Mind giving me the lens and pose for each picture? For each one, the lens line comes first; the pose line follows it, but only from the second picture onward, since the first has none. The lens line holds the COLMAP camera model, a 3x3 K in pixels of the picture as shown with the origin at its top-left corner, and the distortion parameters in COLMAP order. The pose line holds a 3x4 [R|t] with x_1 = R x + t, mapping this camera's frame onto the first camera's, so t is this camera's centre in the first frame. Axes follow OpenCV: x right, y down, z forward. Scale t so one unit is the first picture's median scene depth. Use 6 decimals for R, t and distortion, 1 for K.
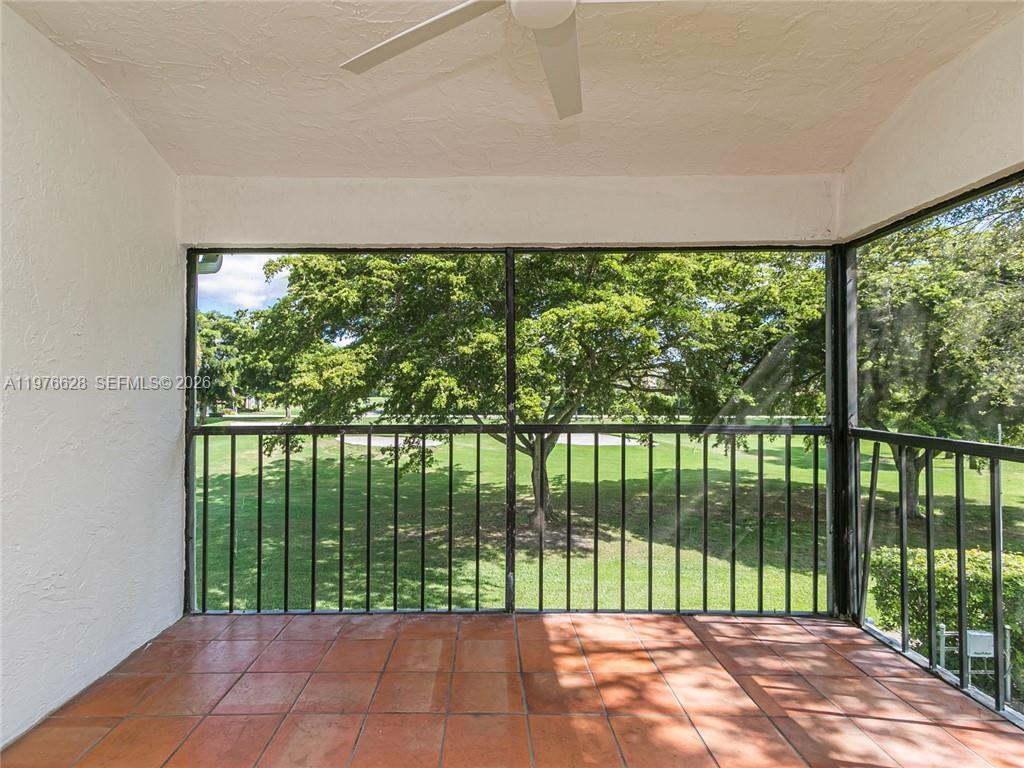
lens RADIAL K [[485.1, 0, 452.0], [0, 485.1, 383.6], [0, 0, 1]] dist [0.001033, -0.000559]
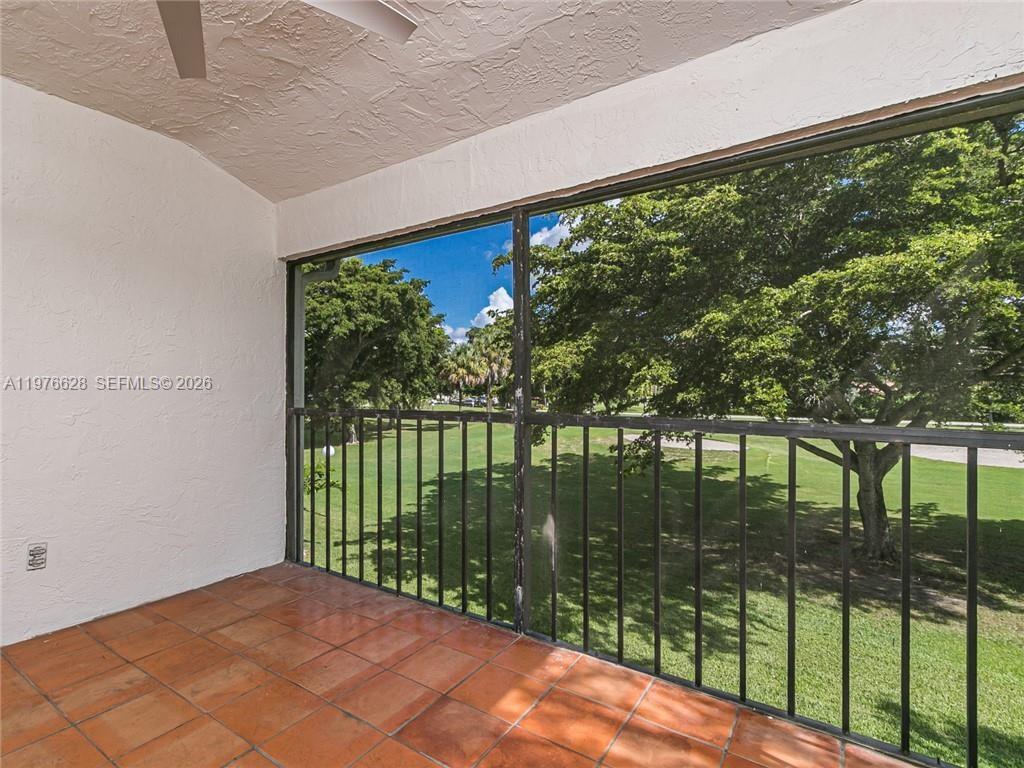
lens RADIAL K [[487.0, 0, 476.0], [0, 487.0, 382.6], [0, 0, 1]] dist [0.003378, 0.000031]
pose [[0.833773, -0.006648, -0.552068, 0.127521], [0.008837, 0.999960, 0.001304, 0.006971], [0.552037, -0.005966, 0.833798, 0.058276]]
